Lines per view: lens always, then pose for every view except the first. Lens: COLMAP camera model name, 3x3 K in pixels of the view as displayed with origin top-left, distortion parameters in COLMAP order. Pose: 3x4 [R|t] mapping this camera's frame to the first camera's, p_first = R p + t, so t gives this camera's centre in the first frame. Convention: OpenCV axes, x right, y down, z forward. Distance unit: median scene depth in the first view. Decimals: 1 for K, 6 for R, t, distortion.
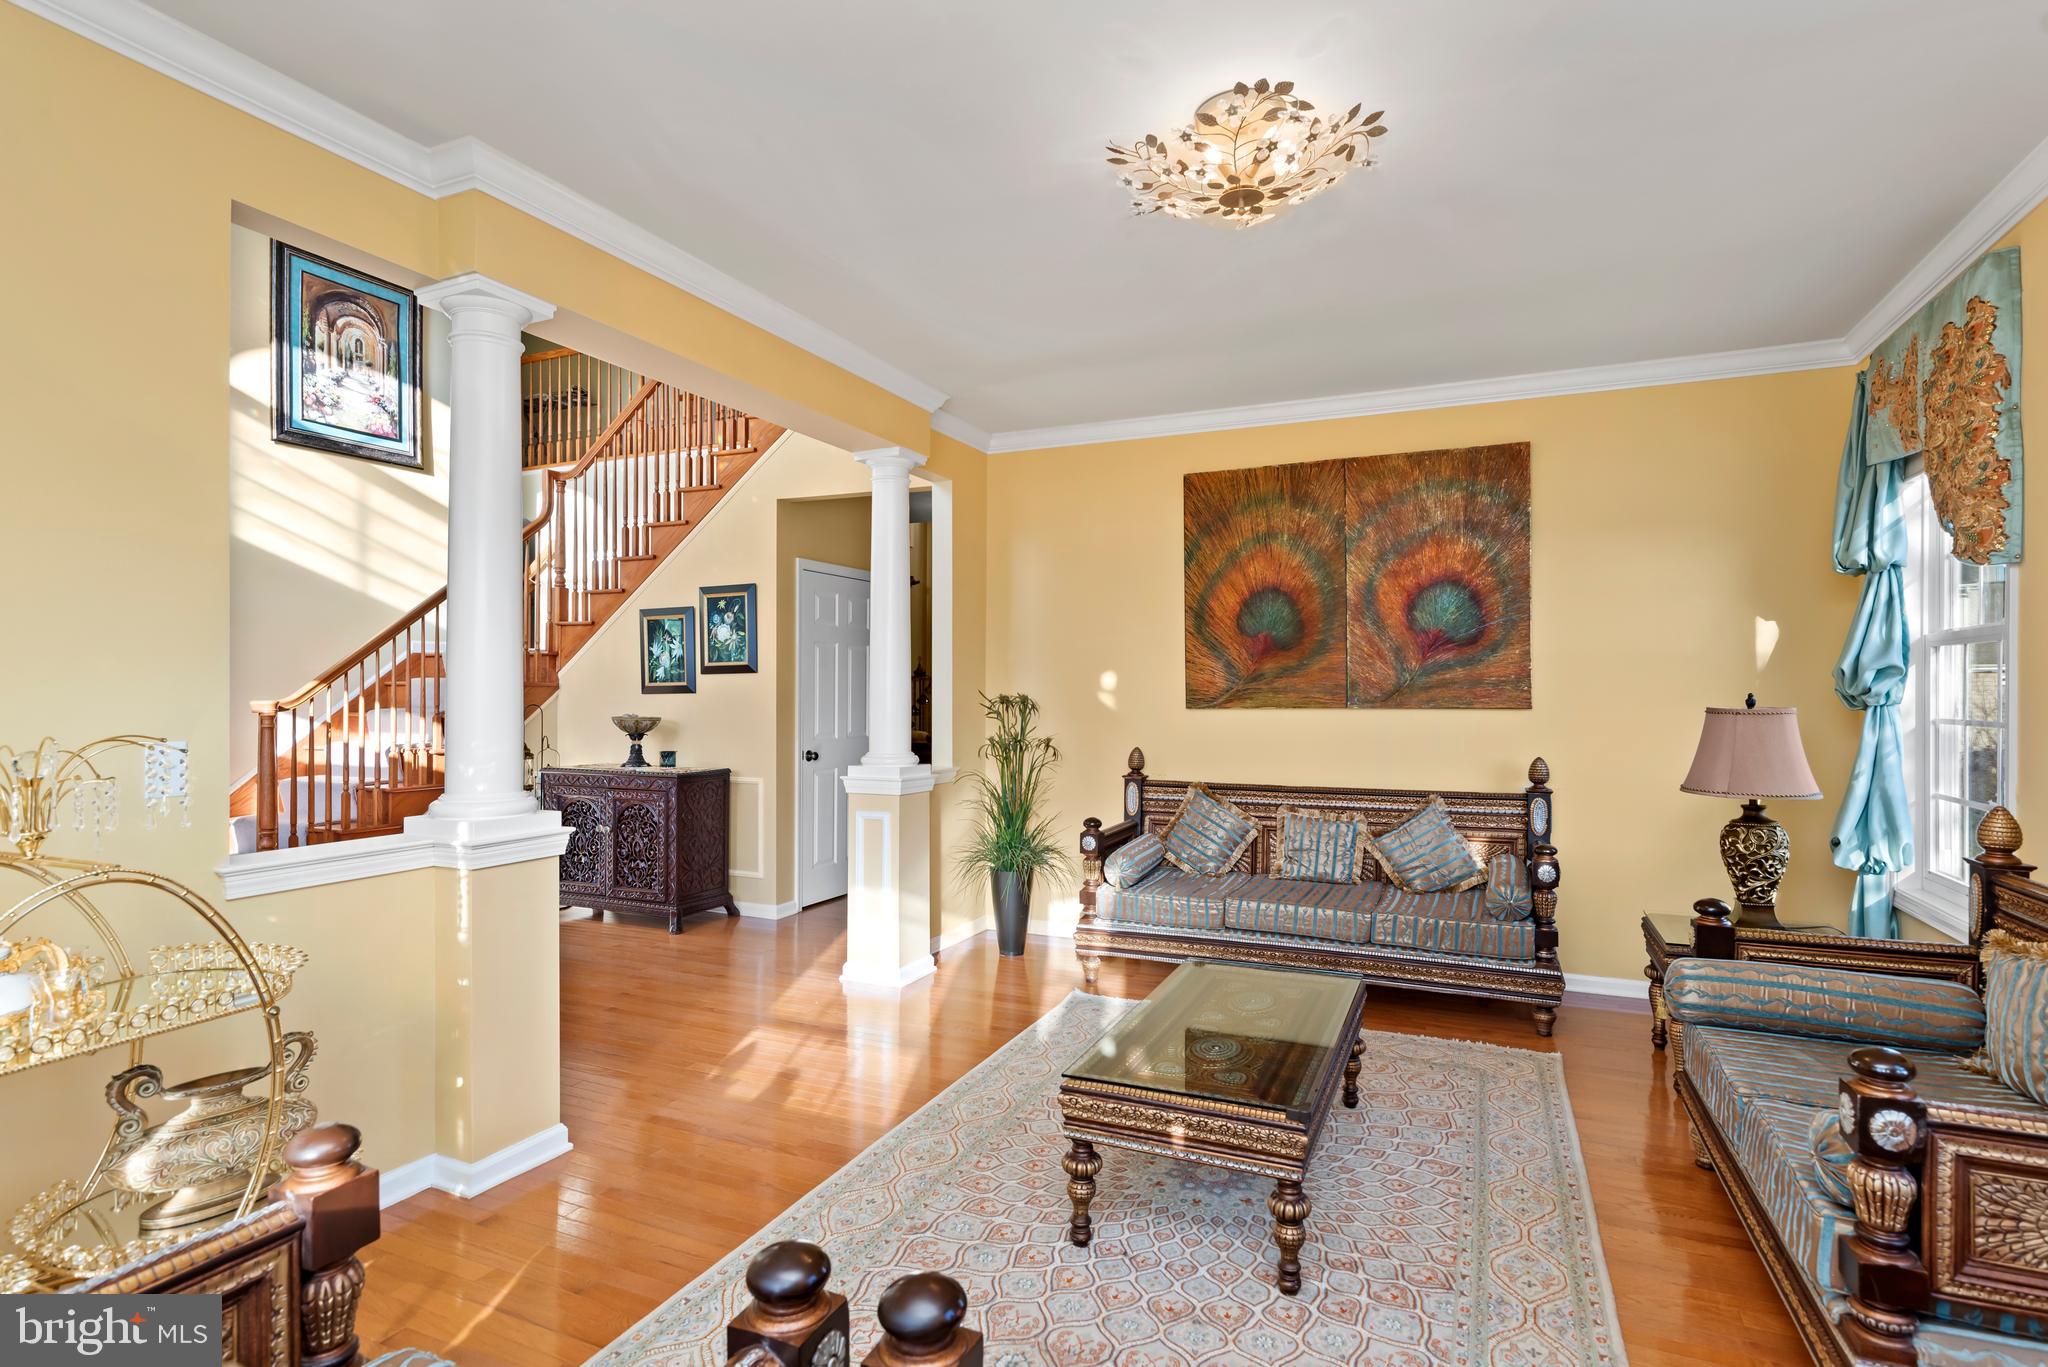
lens RADIAL K [[1021.9, 0, 1022.6], [0, 1021.9, 674.5], [0, 0, 1]] dist [0.014048, -0.000448]
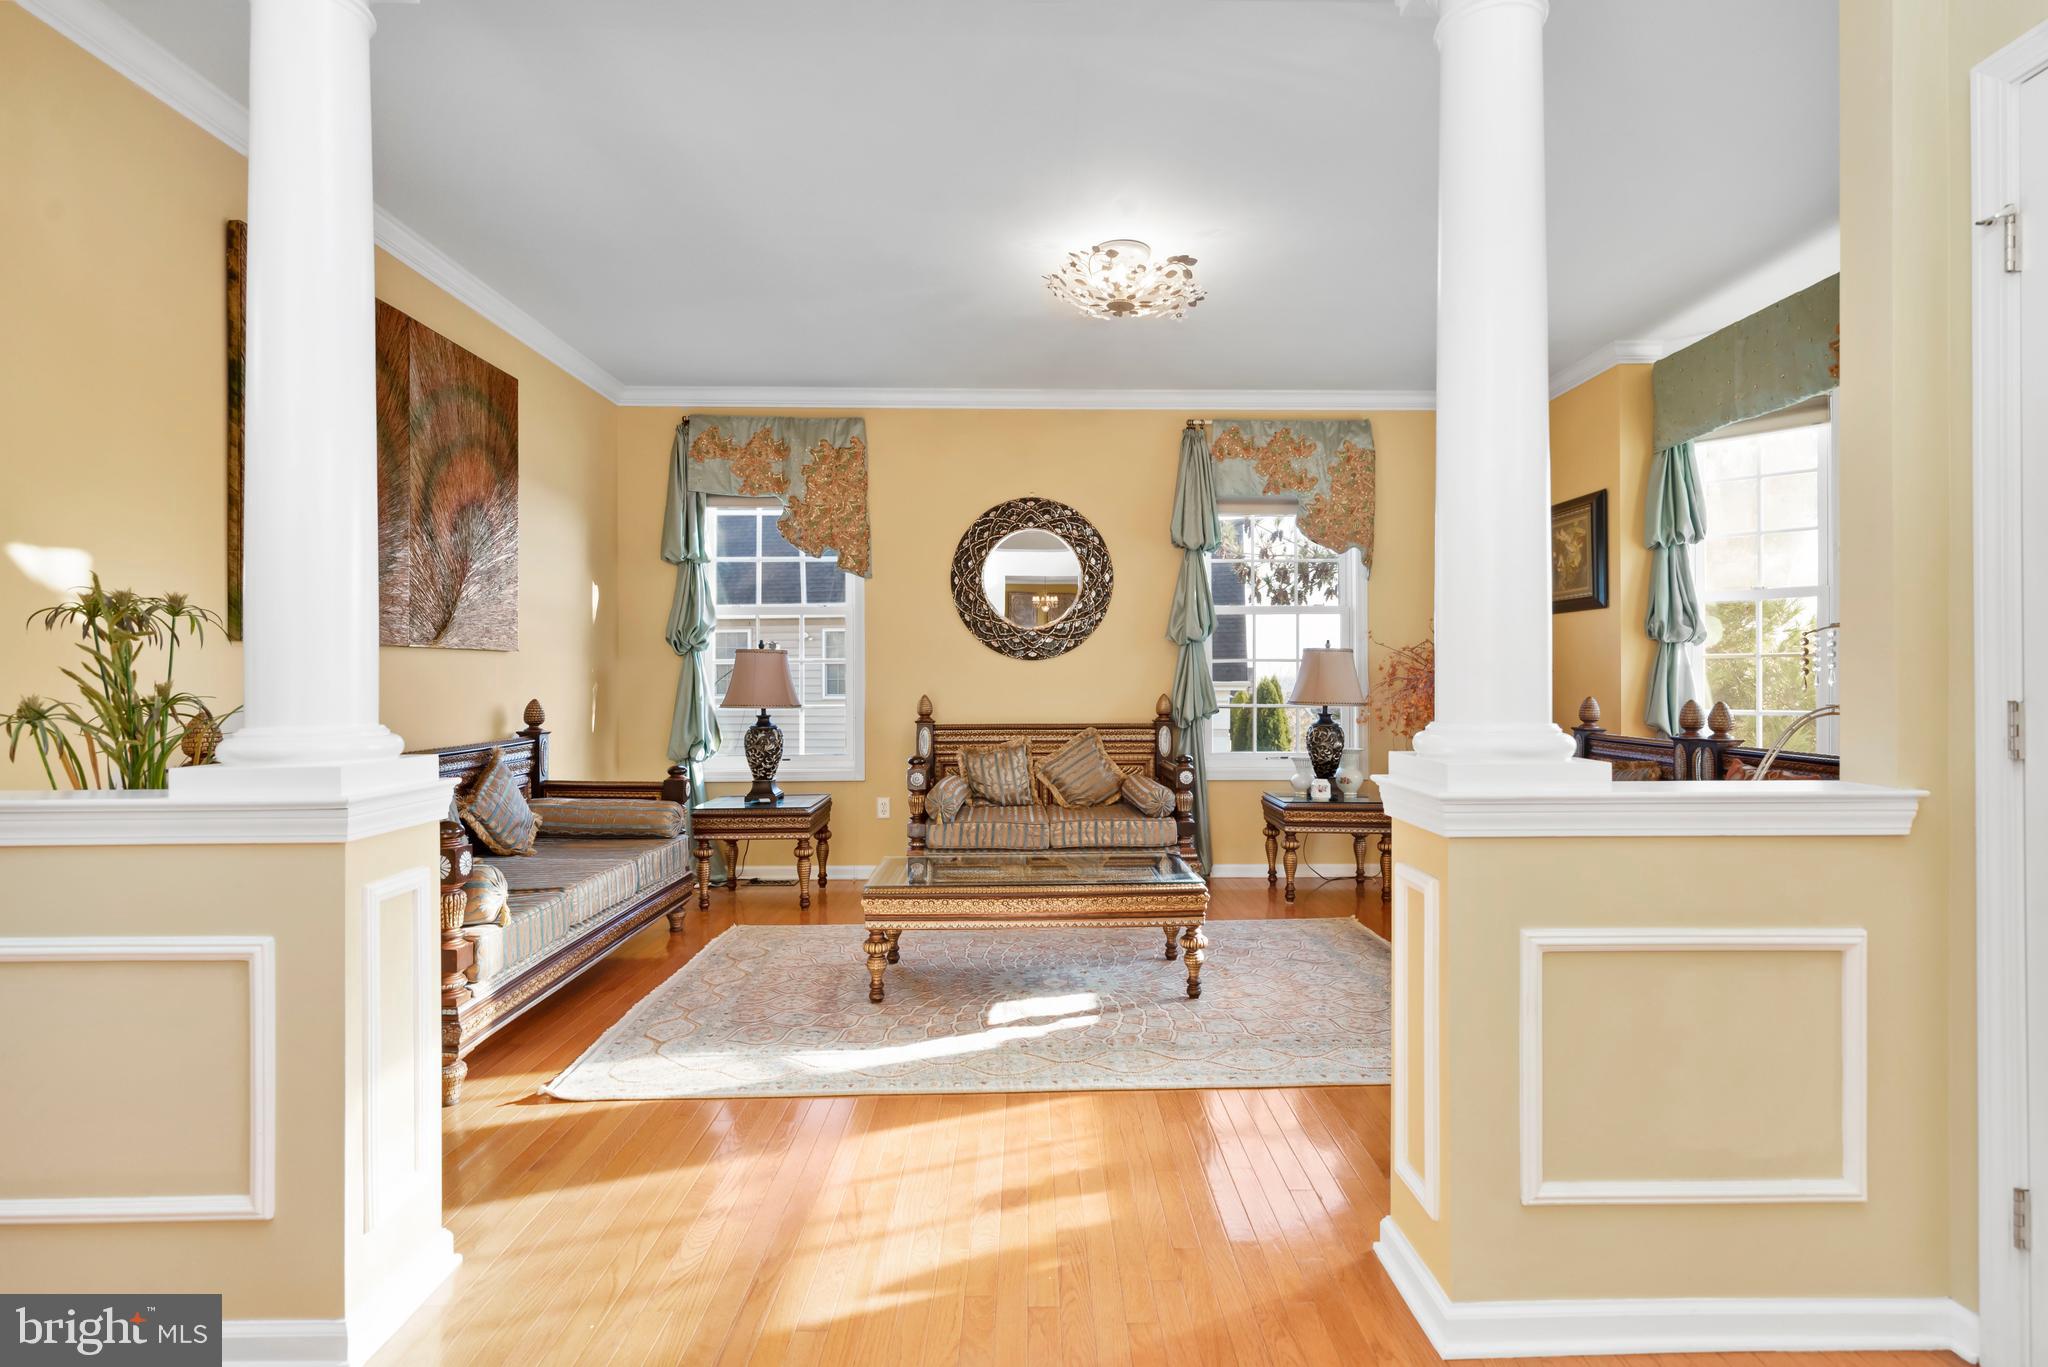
lens RADIAL K [[1022.8, 0, 1049.5], [0, 1022.8, 681.9], [0, 0, 1]] dist [0.000675, 0.000055]
pose [[-0.433023, -0.006421, 0.901360, -0.446872], [-0.020513, 0.999786, -0.002733, 0.040478], [-0.901150, -0.019673, -0.433062, 0.695986]]
